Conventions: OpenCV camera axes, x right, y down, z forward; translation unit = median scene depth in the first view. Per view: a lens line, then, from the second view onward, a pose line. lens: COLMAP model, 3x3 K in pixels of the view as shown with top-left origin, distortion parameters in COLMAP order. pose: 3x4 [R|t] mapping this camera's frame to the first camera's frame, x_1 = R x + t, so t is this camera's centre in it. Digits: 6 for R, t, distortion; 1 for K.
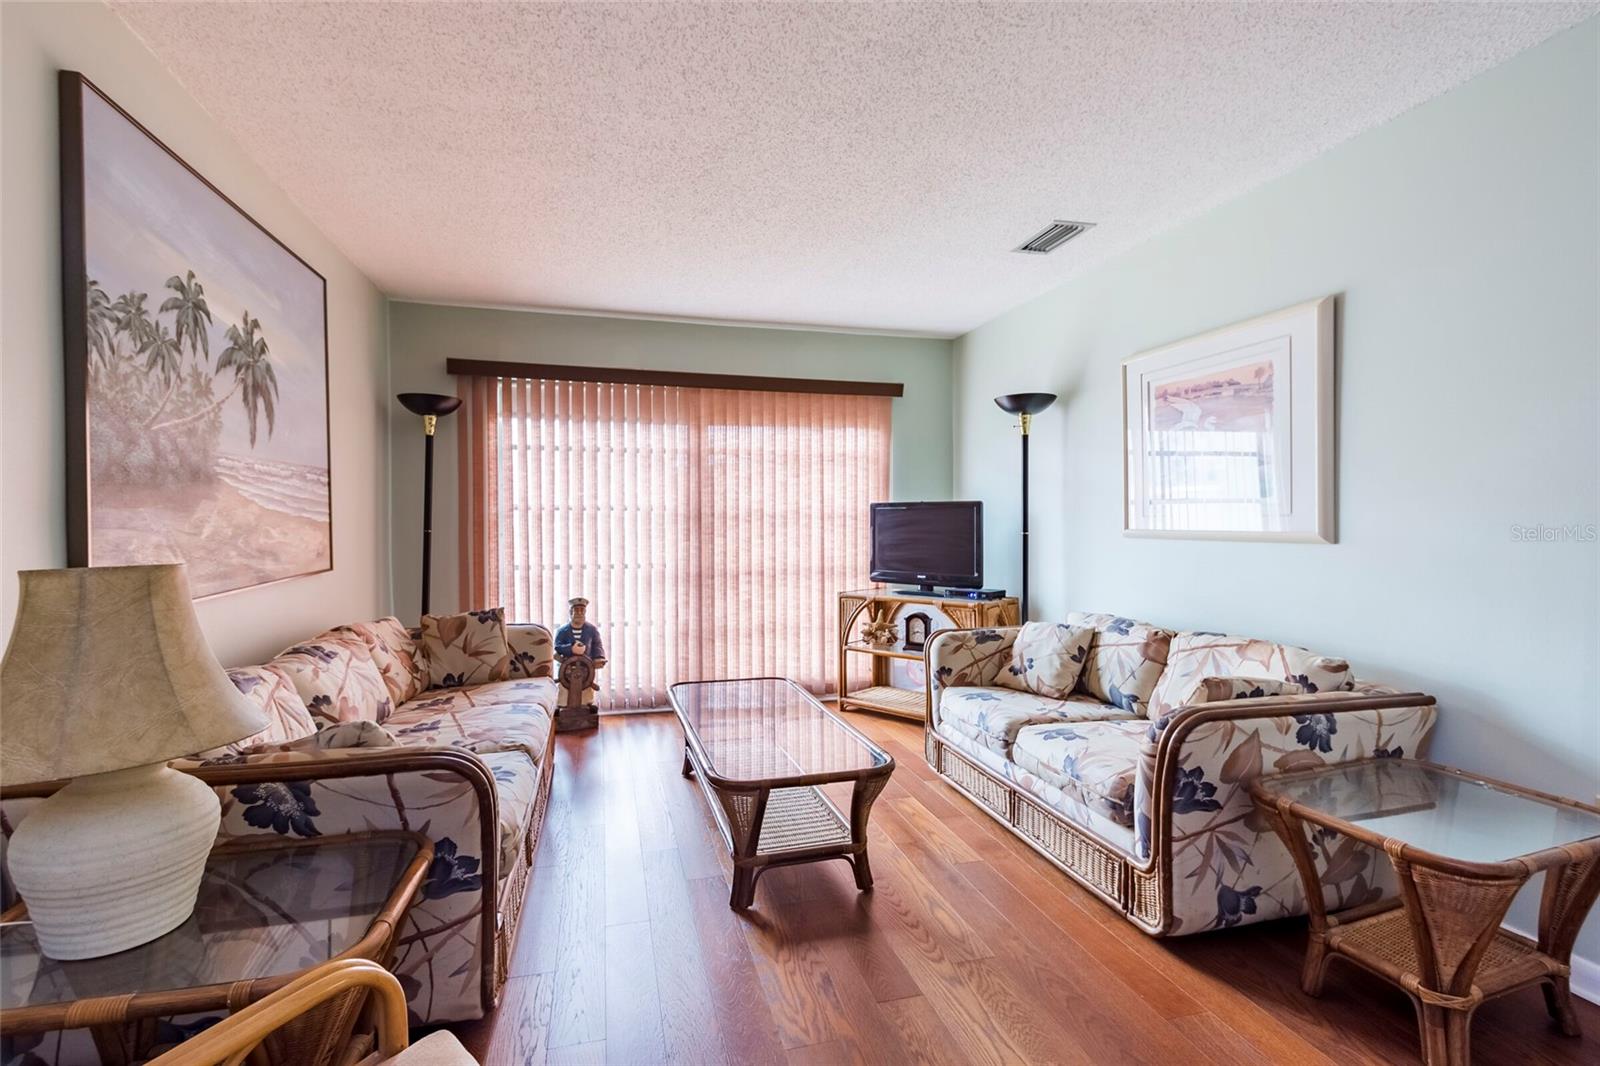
lens RADIAL K [[726.7, 0, 791.9], [0, 726.7, 524.4], [0, 0, 1]] dist [0.031374, -0.014685]
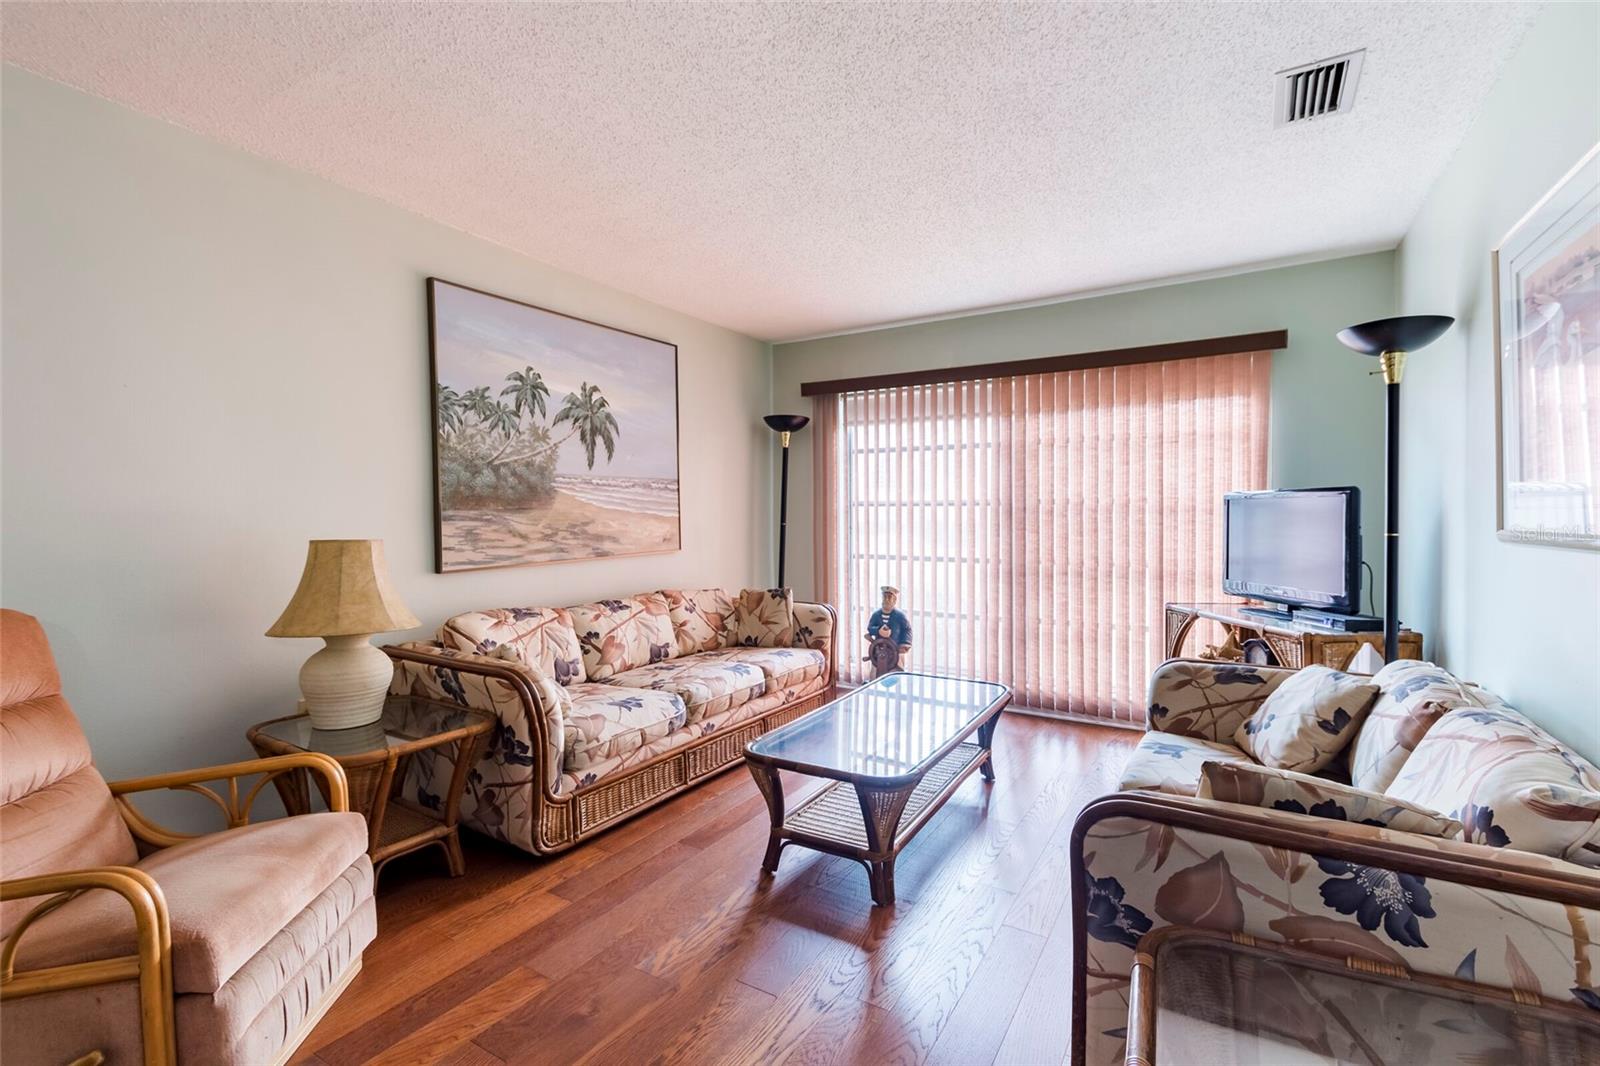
lens RADIAL K [[716.0, 0, 793.0], [0, 716.0, 525.9], [0, 0, 1]] dist [0.024622, -0.013993]
pose [[0.692846, 0.009845, -0.721018, 0.662888], [-0.002550, 0.999934, 0.011203, -0.002740], [0.721081, -0.005923, 0.692826, 0.258846]]
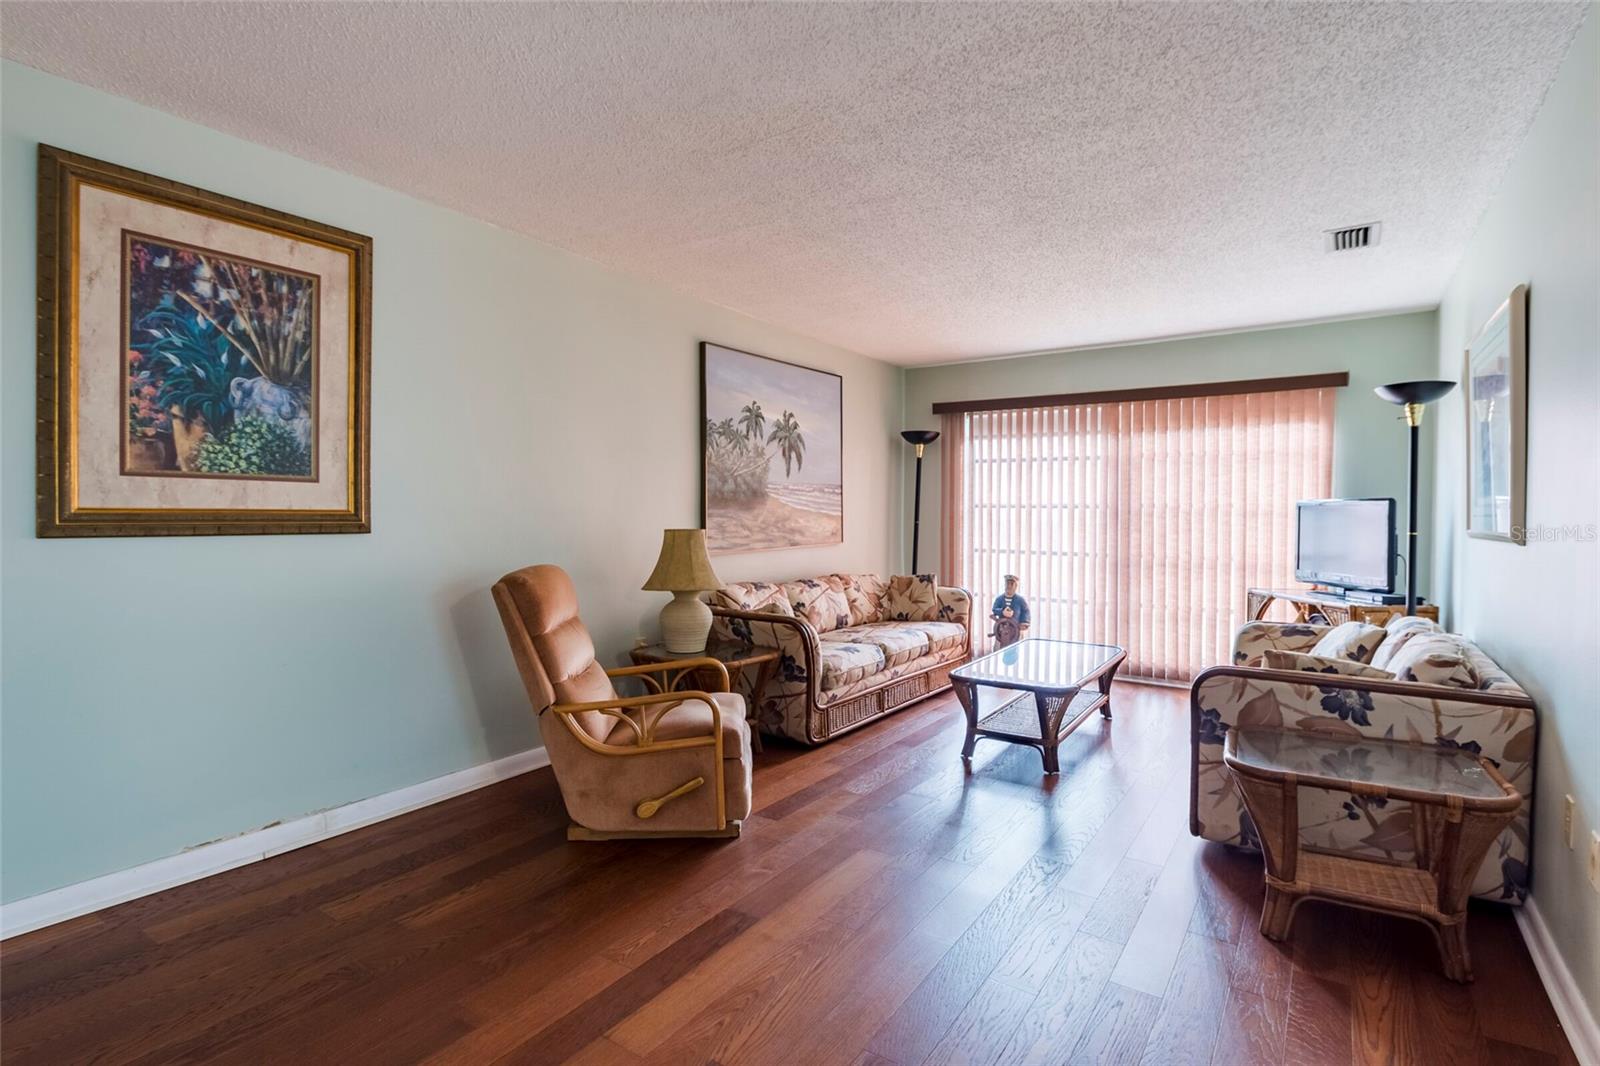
lens RADIAL K [[778.5, 0, 801.2], [0, 778.5, 525.5], [0, 0, 1]] dist [0.027505, -0.015870]
pose [[0.660620, 0.017213, -0.750523, 0.885053], [-0.012090, 0.999851, 0.012289, -0.001492], [0.750623, 0.000956, 0.660730, -0.371102]]
